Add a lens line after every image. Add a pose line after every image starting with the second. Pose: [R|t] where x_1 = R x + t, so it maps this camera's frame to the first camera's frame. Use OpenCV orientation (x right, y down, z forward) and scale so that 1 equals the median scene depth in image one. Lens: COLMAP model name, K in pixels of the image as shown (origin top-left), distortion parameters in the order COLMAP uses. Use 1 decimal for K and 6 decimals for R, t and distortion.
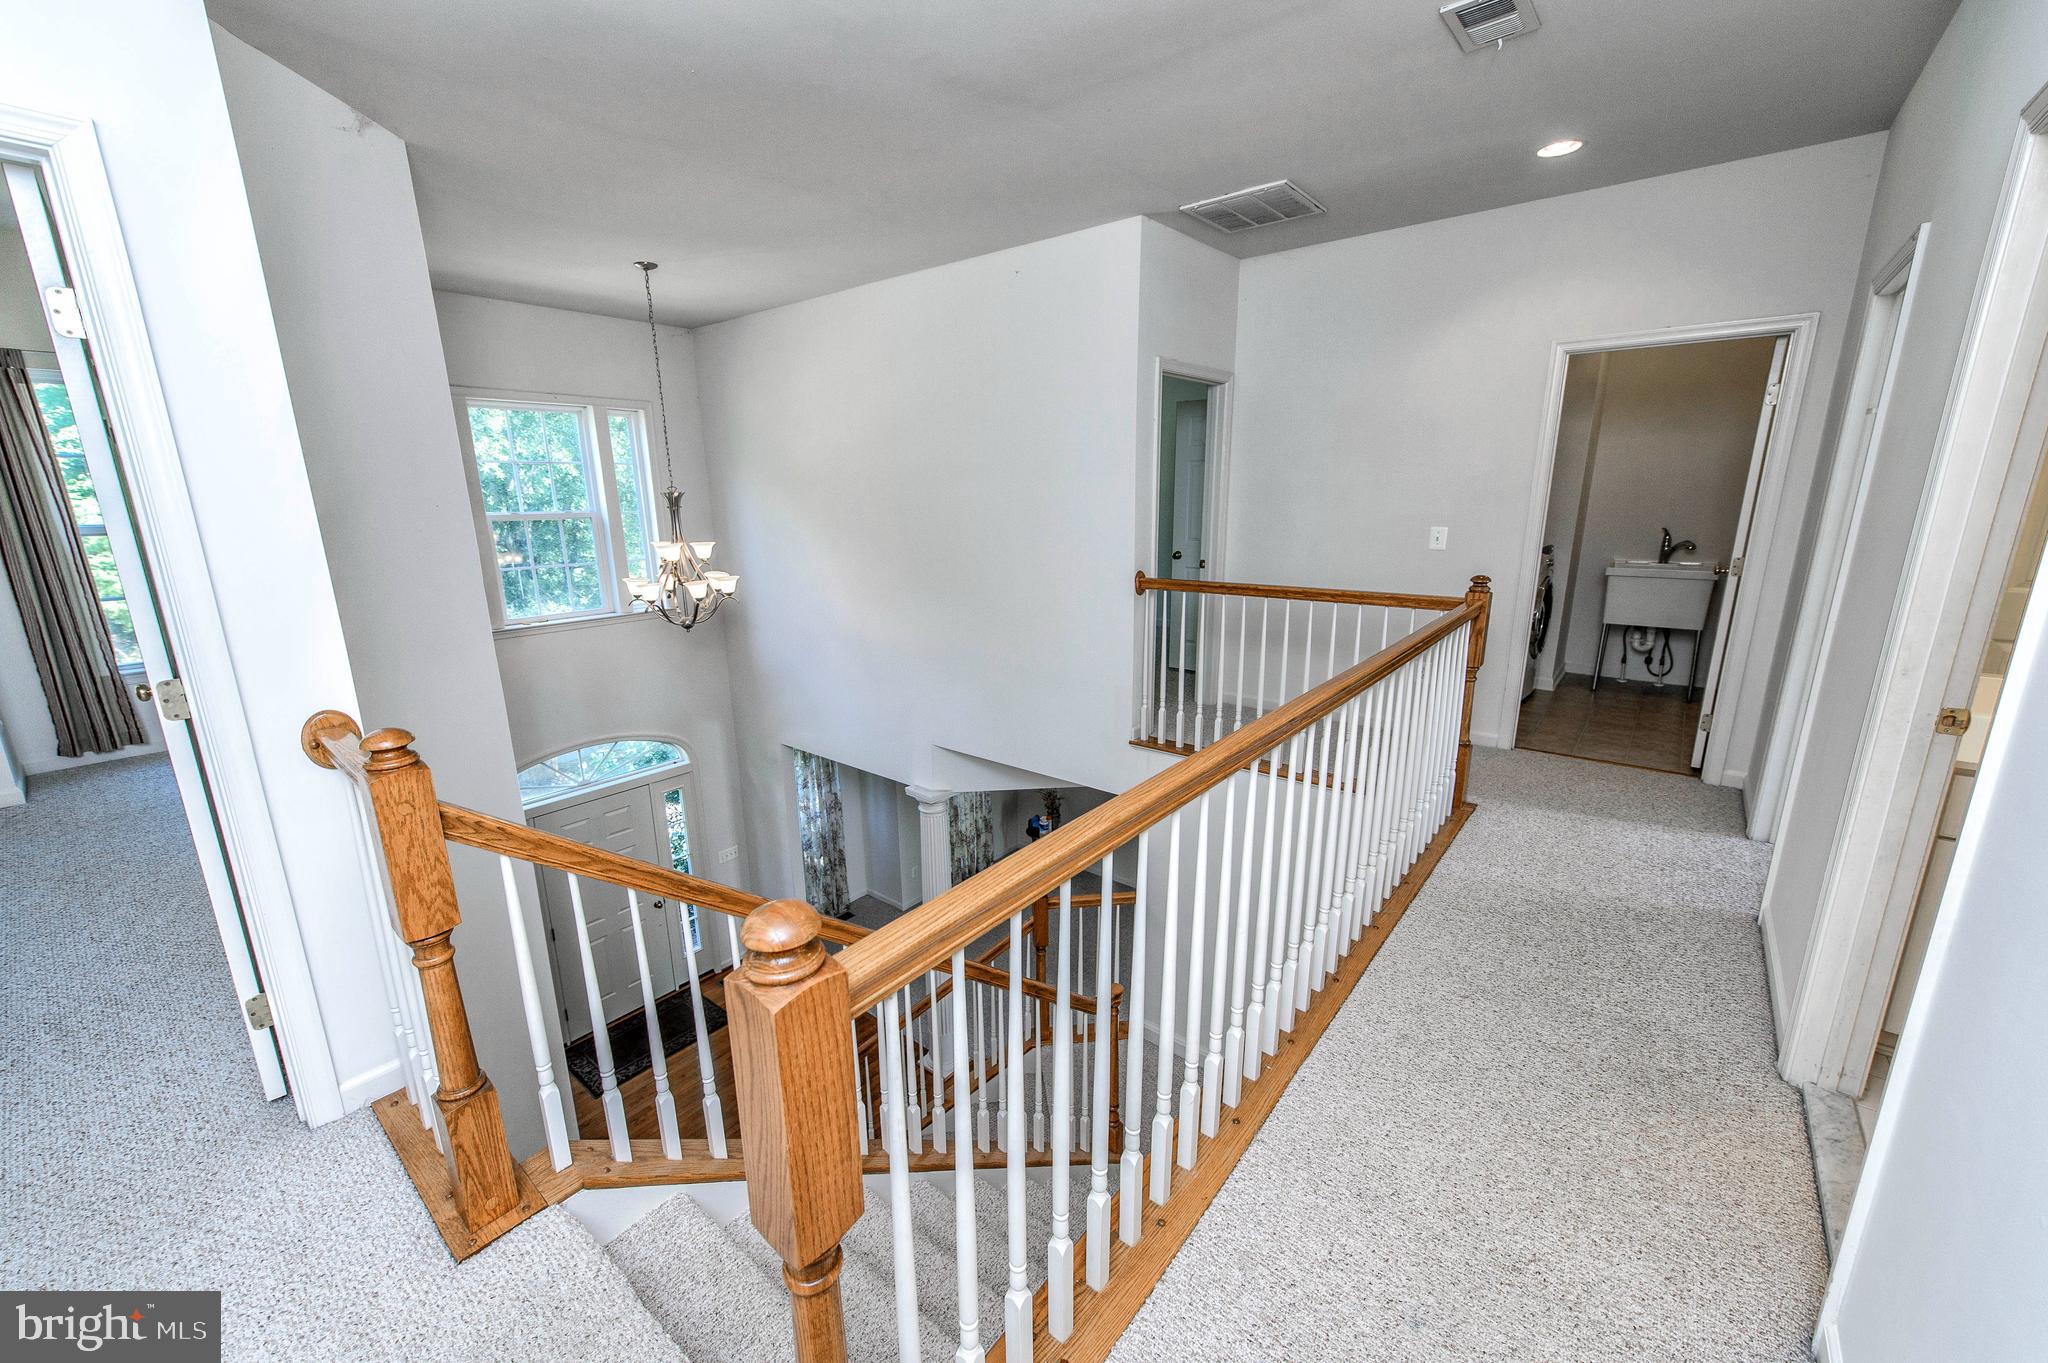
lens RADIAL K [[801.5, 0, 1013.4], [0, 801.5, 680.1], [0, 0, 1]] dist [0.008755, -0.002225]
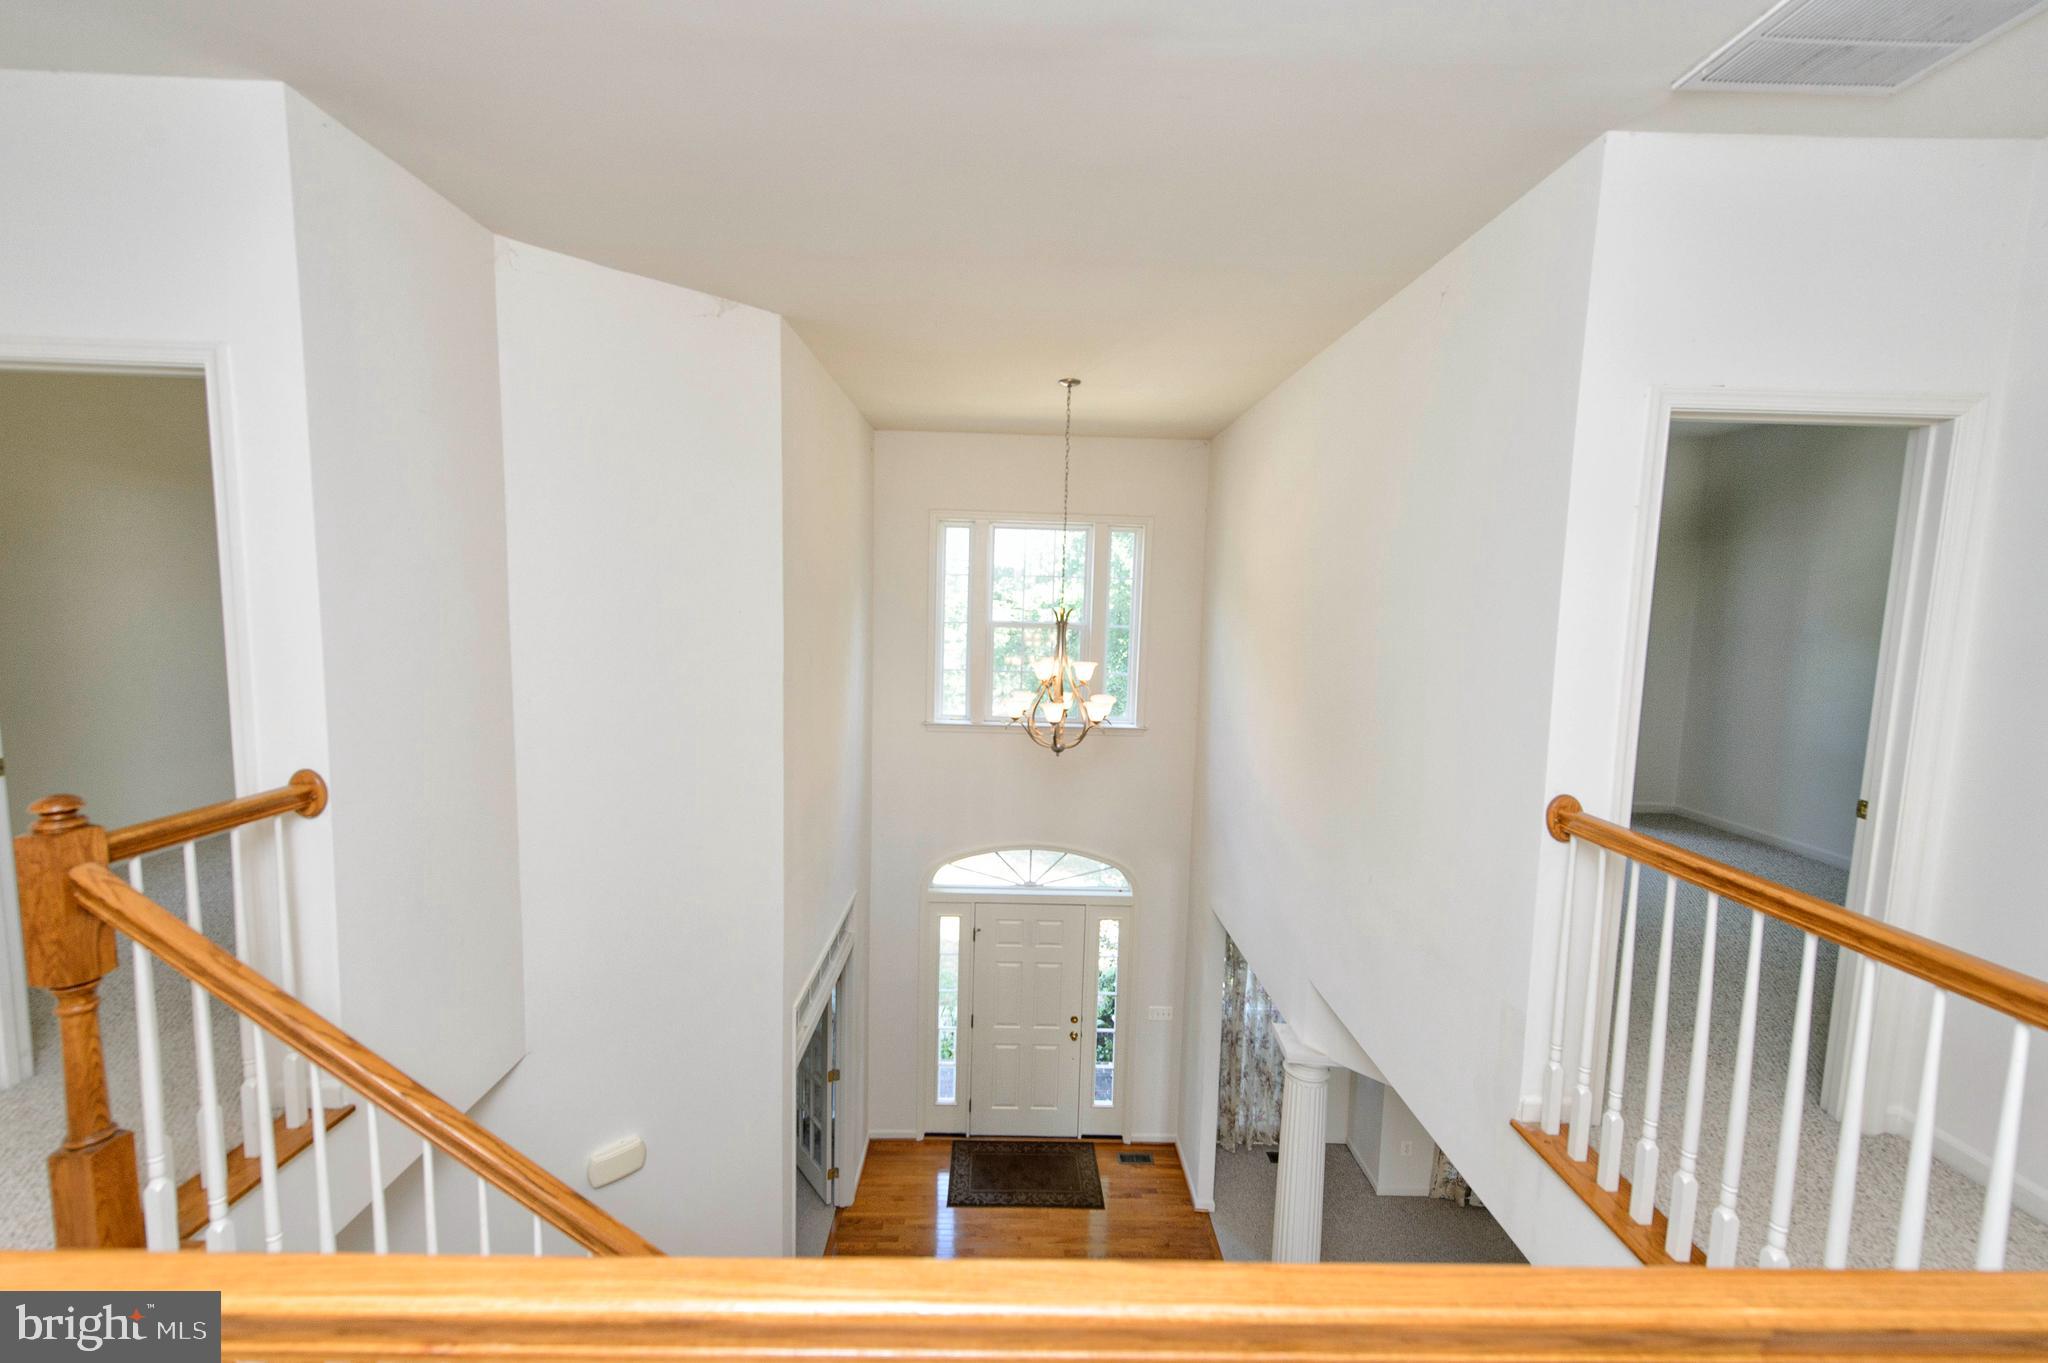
lens RADIAL K [[801.5, 0, 1018.0], [0, 801.5, 669.8], [0, 0, 1]] dist [0.008755, -0.002225]
pose [[0.621438, 0.103860, -0.776548, 0.419338], [-0.220841, 0.974204, -0.046434, -0.159963], [0.751694, 0.200350, 0.628344, 0.574476]]
